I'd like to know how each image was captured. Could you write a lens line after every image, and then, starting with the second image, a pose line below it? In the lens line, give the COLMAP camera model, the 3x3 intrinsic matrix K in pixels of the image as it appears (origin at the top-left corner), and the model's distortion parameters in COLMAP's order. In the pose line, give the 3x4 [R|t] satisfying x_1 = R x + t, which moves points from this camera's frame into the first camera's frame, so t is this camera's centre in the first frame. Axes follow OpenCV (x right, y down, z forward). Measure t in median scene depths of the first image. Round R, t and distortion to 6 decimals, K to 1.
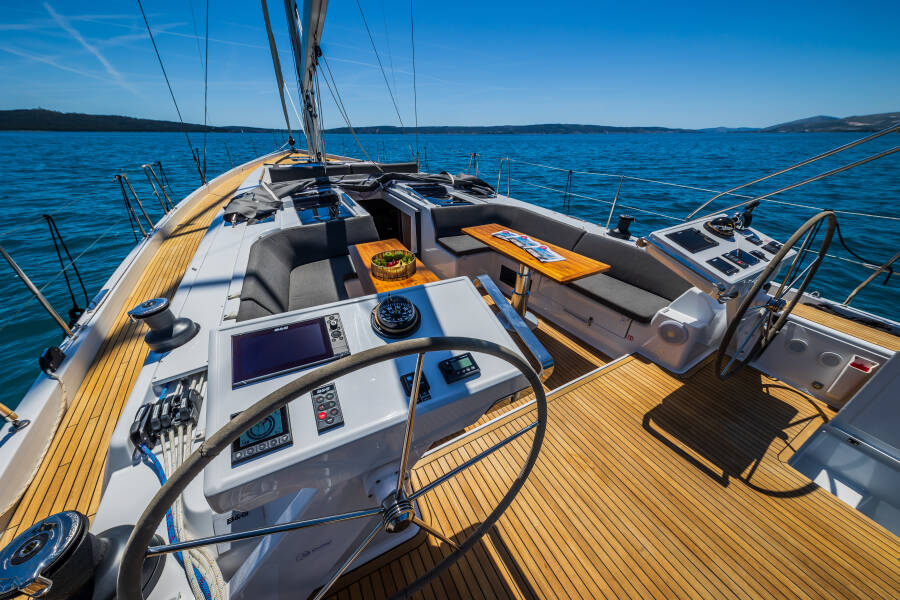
lens RADIAL K [[307.9, 0, 447.0], [0, 307.9, 302.5], [0, 0, 1]] dist [0.027741, -0.007273]
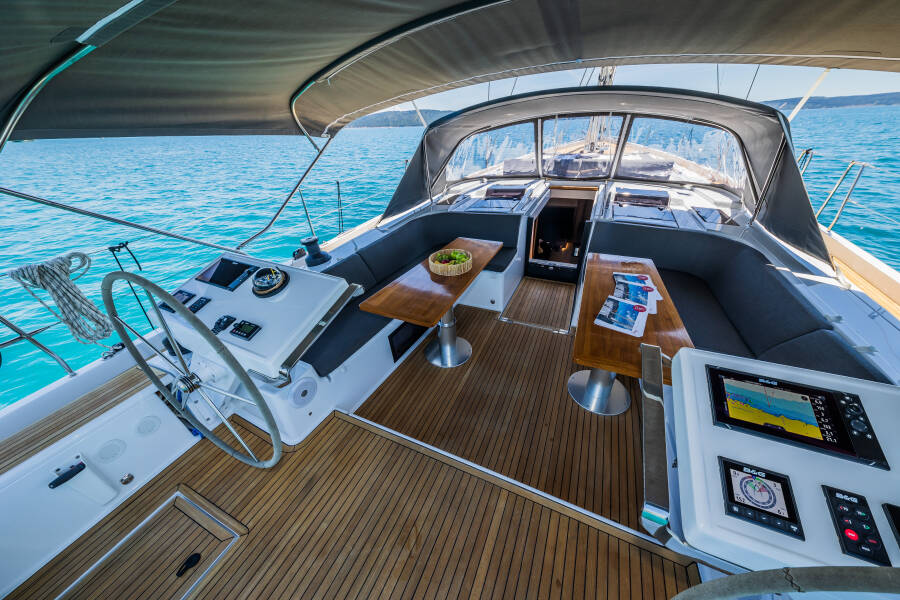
lens RADIAL K [[307.9, 0, 447.0], [0, 307.9, 302.5], [0, 0, 1]] dist [0.027741, -0.007273]
pose [[0.589559, 0.388607, -0.708099, 0.555861], [-0.360167, 0.911159, 0.200174, -0.186048], [0.722980, 0.137020, 0.677146, 0.270451]]
